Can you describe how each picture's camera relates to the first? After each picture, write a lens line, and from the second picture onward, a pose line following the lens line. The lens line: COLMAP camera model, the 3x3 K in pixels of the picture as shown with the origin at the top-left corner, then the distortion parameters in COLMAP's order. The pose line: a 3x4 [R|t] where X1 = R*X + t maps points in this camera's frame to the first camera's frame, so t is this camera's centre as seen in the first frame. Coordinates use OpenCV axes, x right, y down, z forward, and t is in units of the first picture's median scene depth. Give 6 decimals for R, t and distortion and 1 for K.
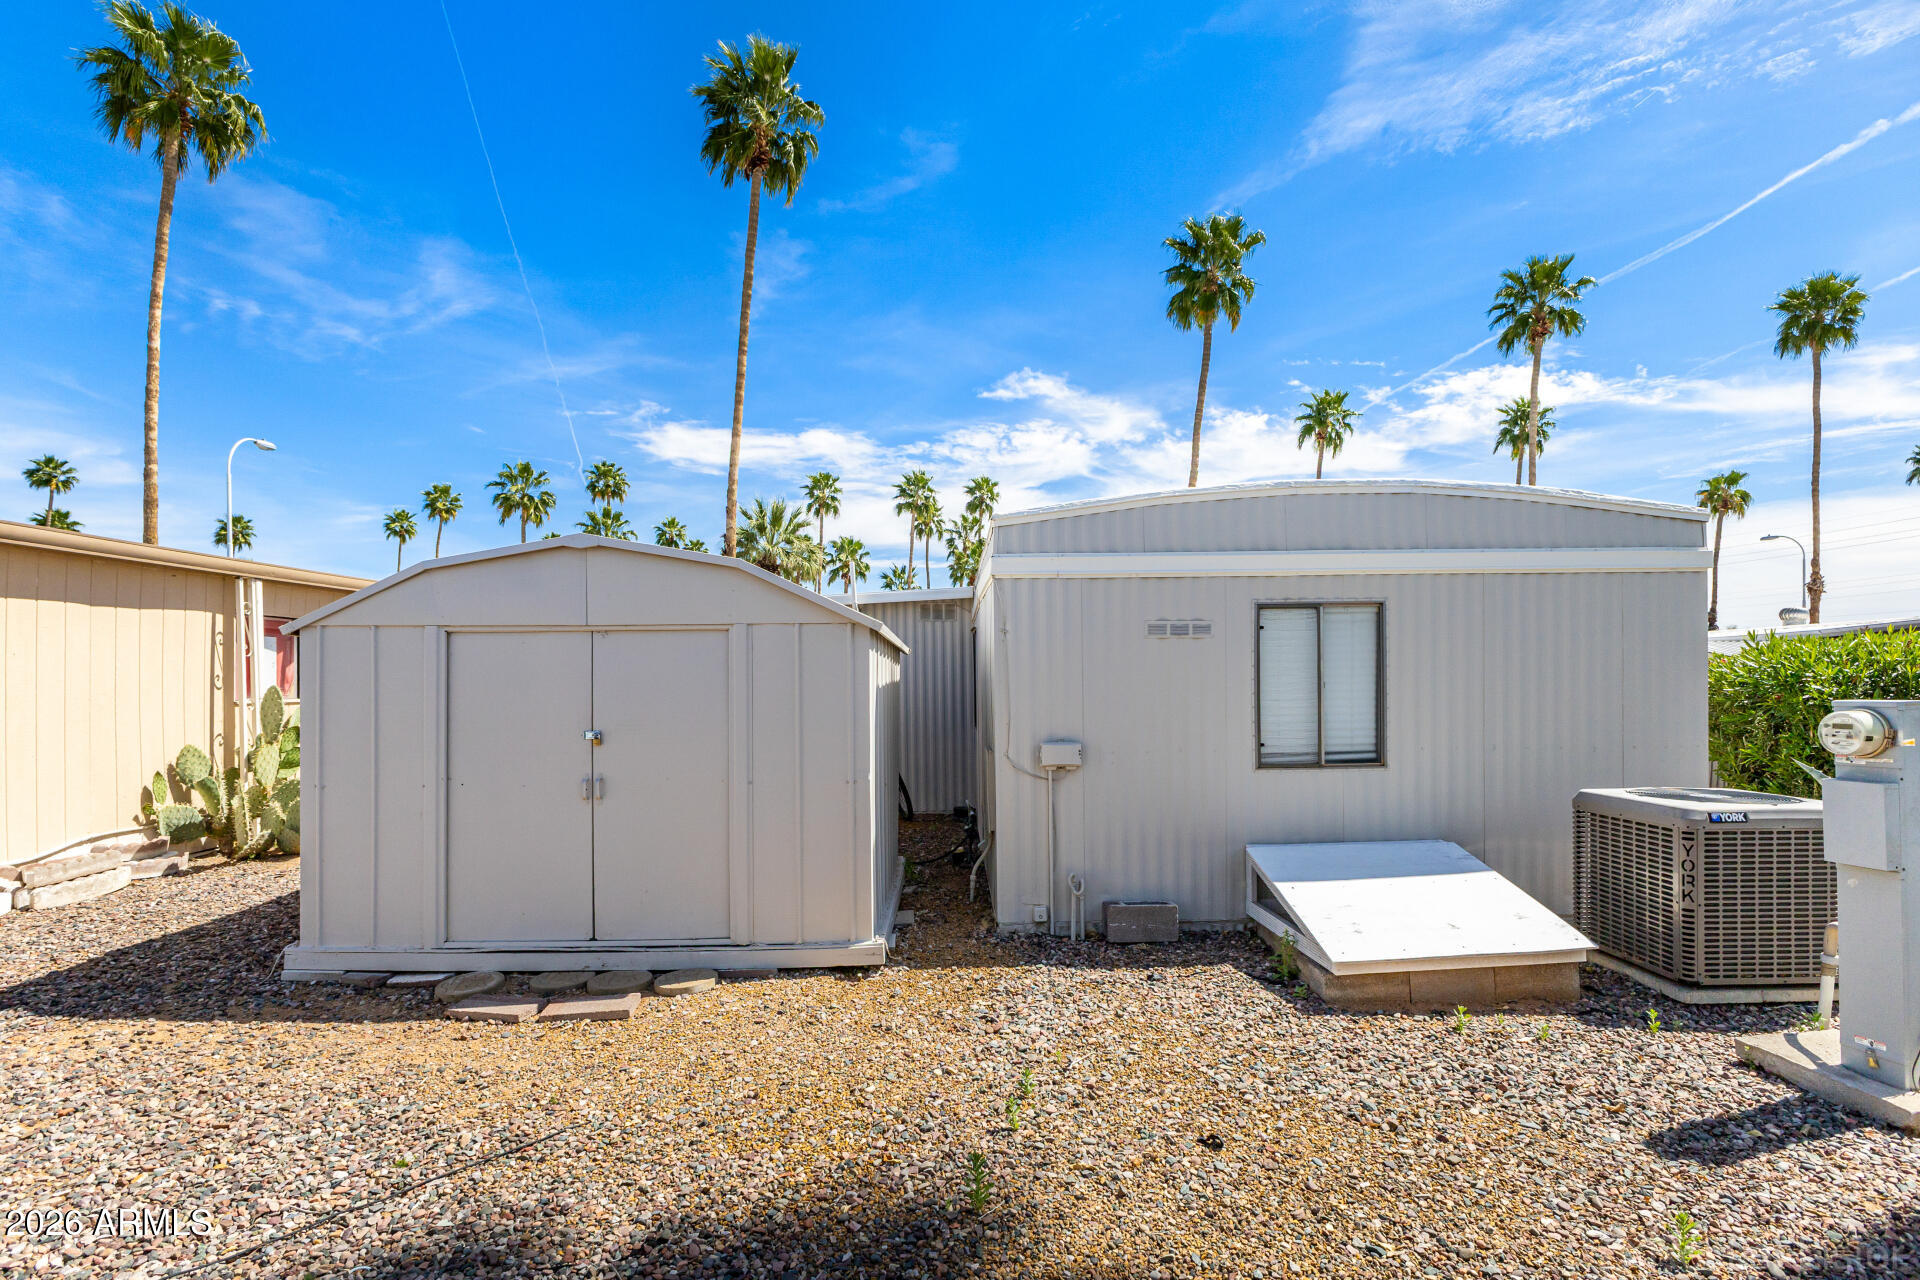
lens RADIAL K [[799.5, 0, 958.0], [0, 799.5, 664.5], [0, 0, 1]] dist [-0.003287, -0.000953]
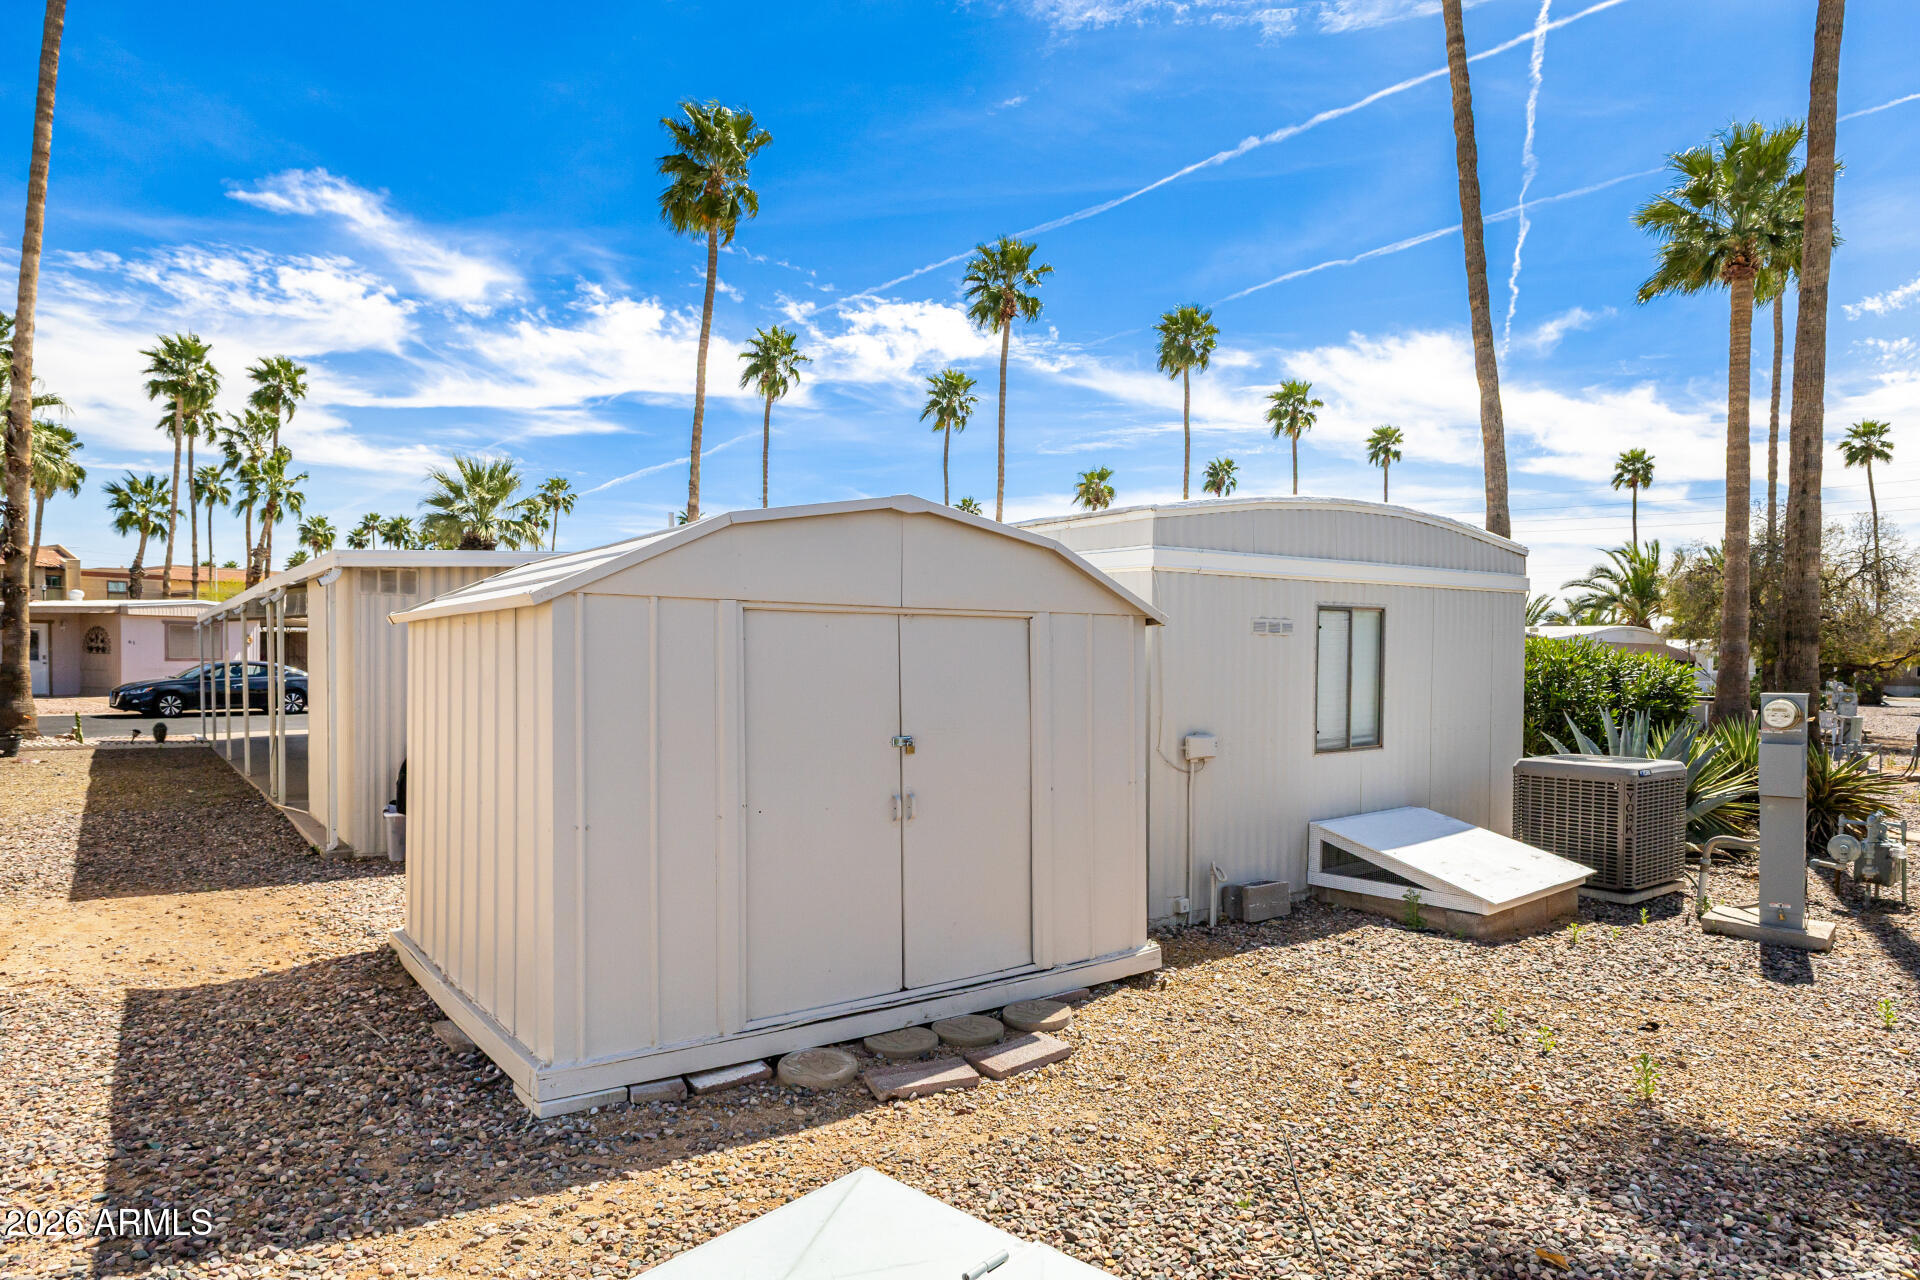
lens RADIAL K [[1171.5, 0, 960.0], [0, 1171.5, 640.0], [0, 0, 1]] dist [-0.003005, 0.000012]
pose [[0.809709, 0.019918, 0.586494, -0.952691], [-0.010259, 0.999752, -0.019790, 0.007624], [-0.586742, 0.010007, 0.809712, -0.007519]]
